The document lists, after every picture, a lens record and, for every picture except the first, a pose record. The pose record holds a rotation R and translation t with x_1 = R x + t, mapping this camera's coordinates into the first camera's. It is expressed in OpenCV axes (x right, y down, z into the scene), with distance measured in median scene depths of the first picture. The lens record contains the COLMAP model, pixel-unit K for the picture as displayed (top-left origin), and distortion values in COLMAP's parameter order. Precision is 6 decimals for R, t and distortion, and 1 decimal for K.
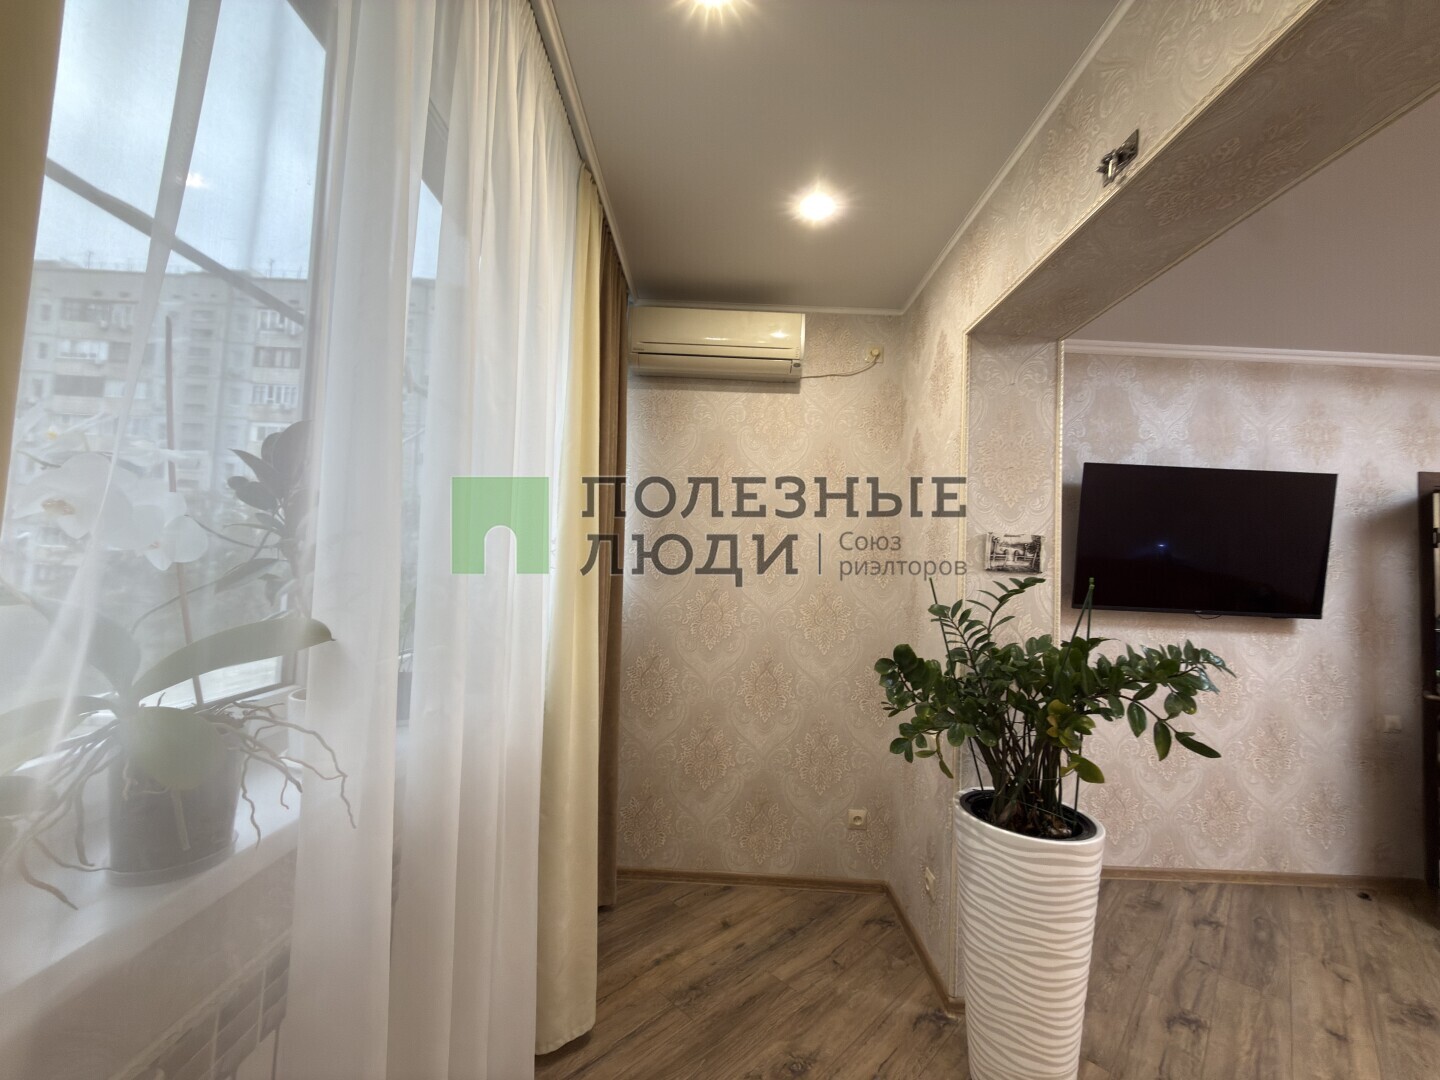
lens RADIAL K [[572.2, 0, 720.0], [0, 572.2, 540.0], [0, 0, 1]] dist [-0.002286, 0.000172]
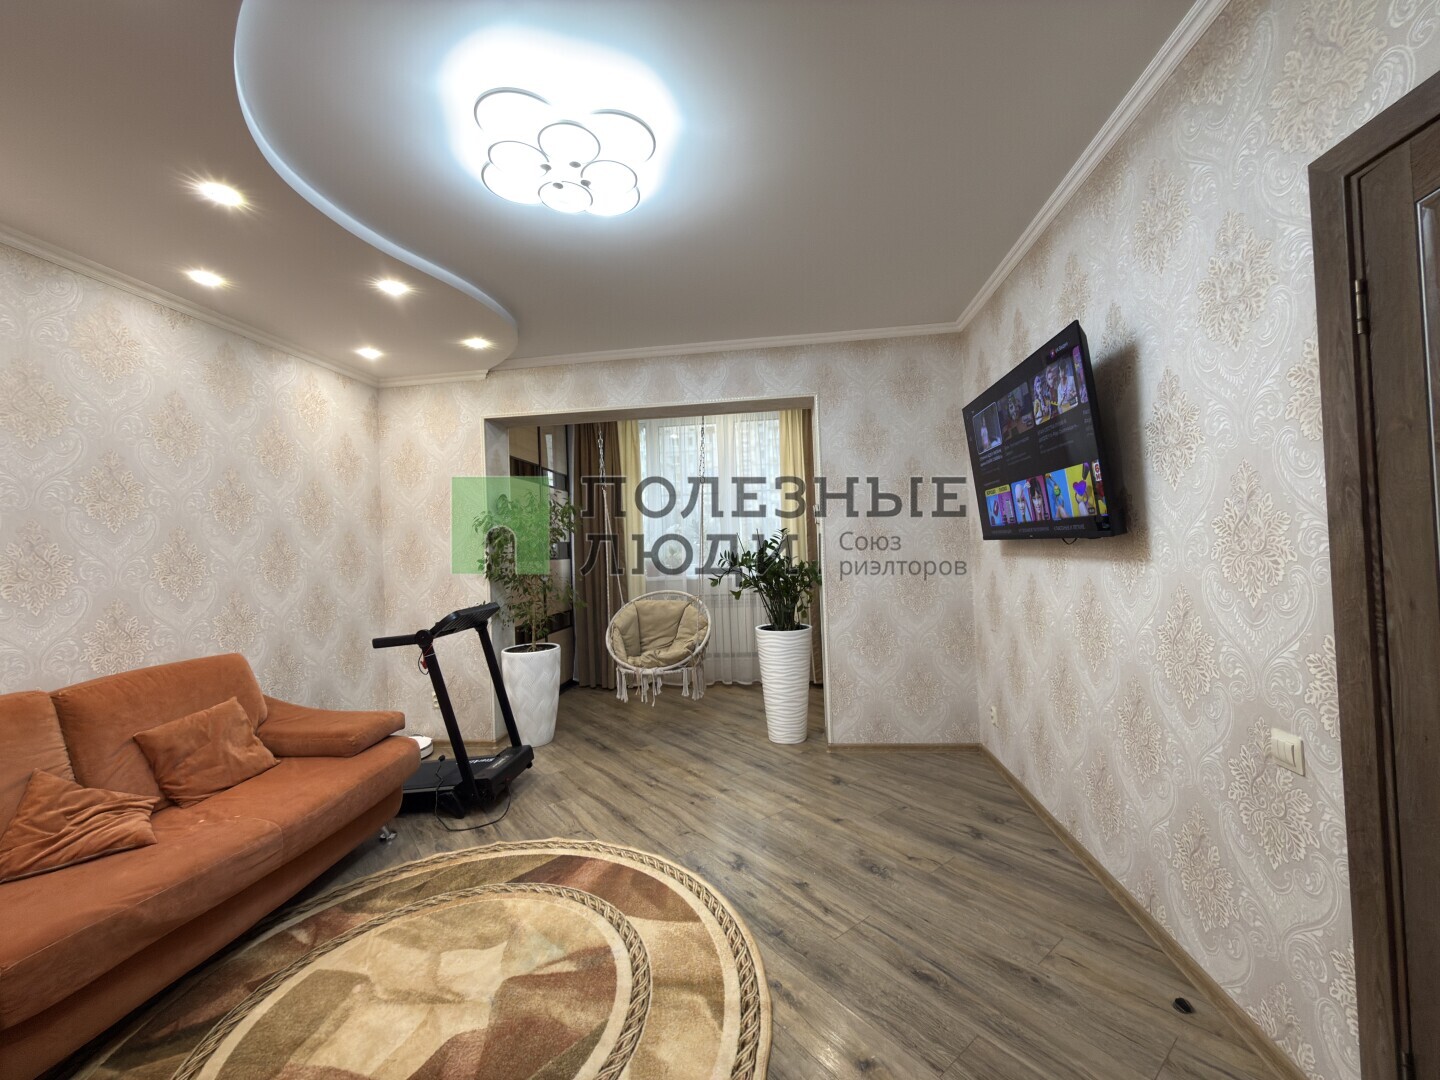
lens RADIAL K [[572.2, 0, 720.0], [0, 572.2, 540.0], [0, 0, 1]] dist [-0.002286, 0.000172]
pose [[-0.124398, -0.055578, -0.990675, 1.790477], [0.079874, 0.994629, -0.065829, 0.153481], [0.989012, -0.087318, -0.119291, 0.641983]]
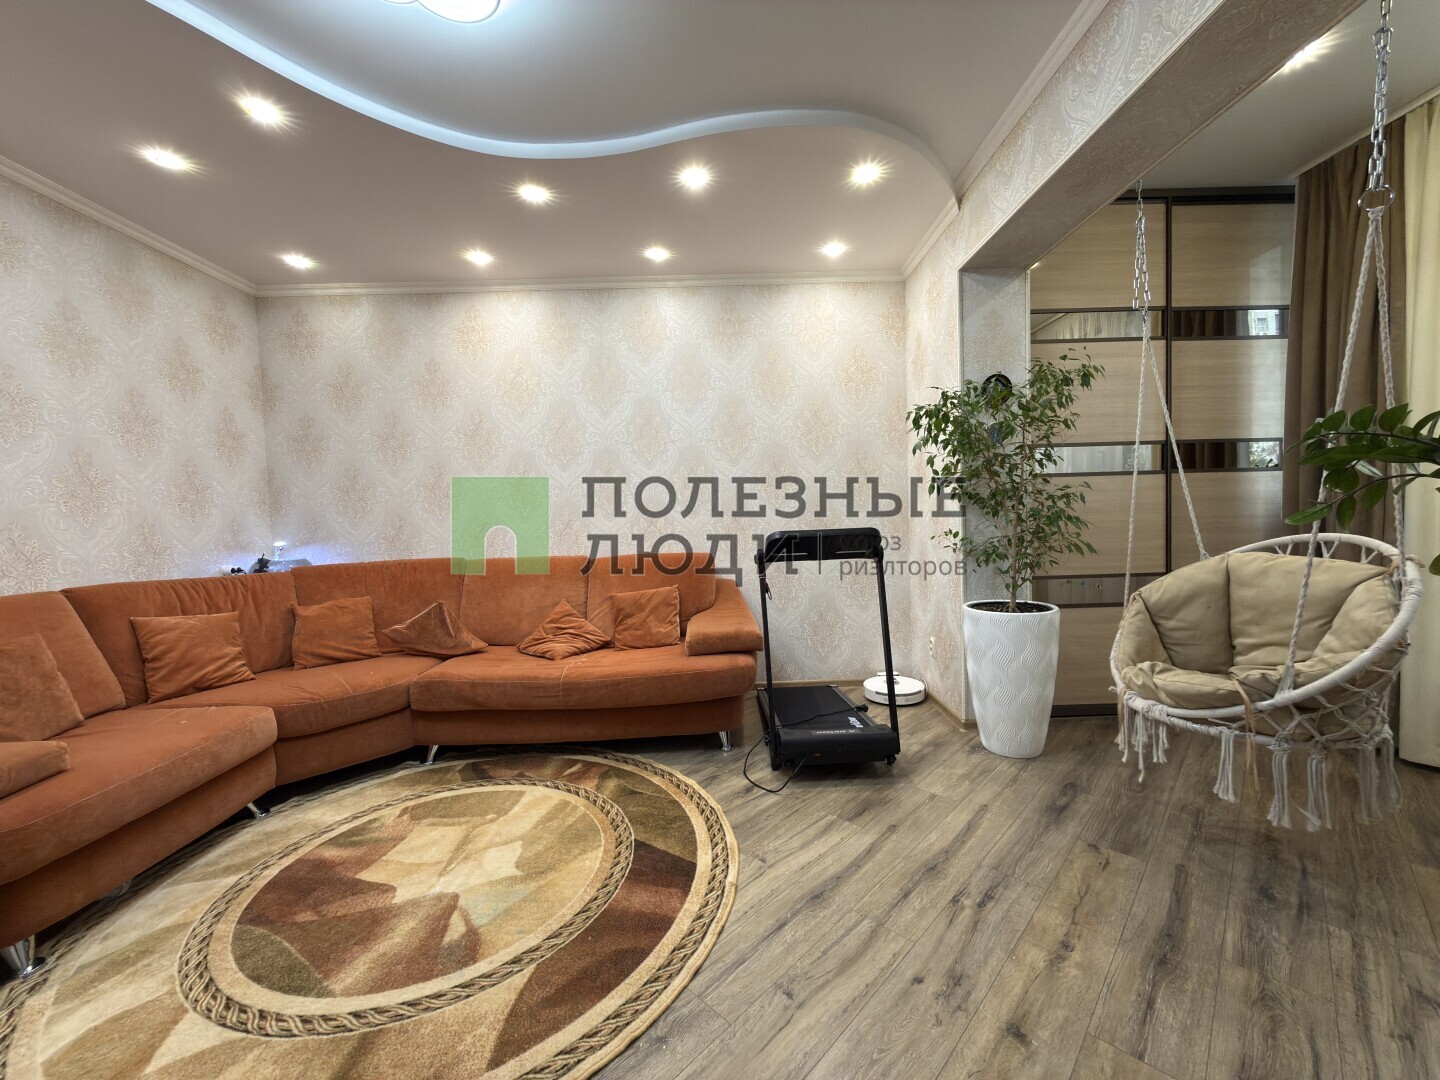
lens RADIAL K [[574.5, 0, 720.2], [0, 574.5, 540.8], [0, 0, 1]] dist [0.000463, 0.000249]
pose [[-0.999865, -0.016422, -0.000811, 0.859068], [-0.016414, 0.999833, -0.008082, 0.200560], [0.000943, -0.008067, -0.999967, 0.922670]]
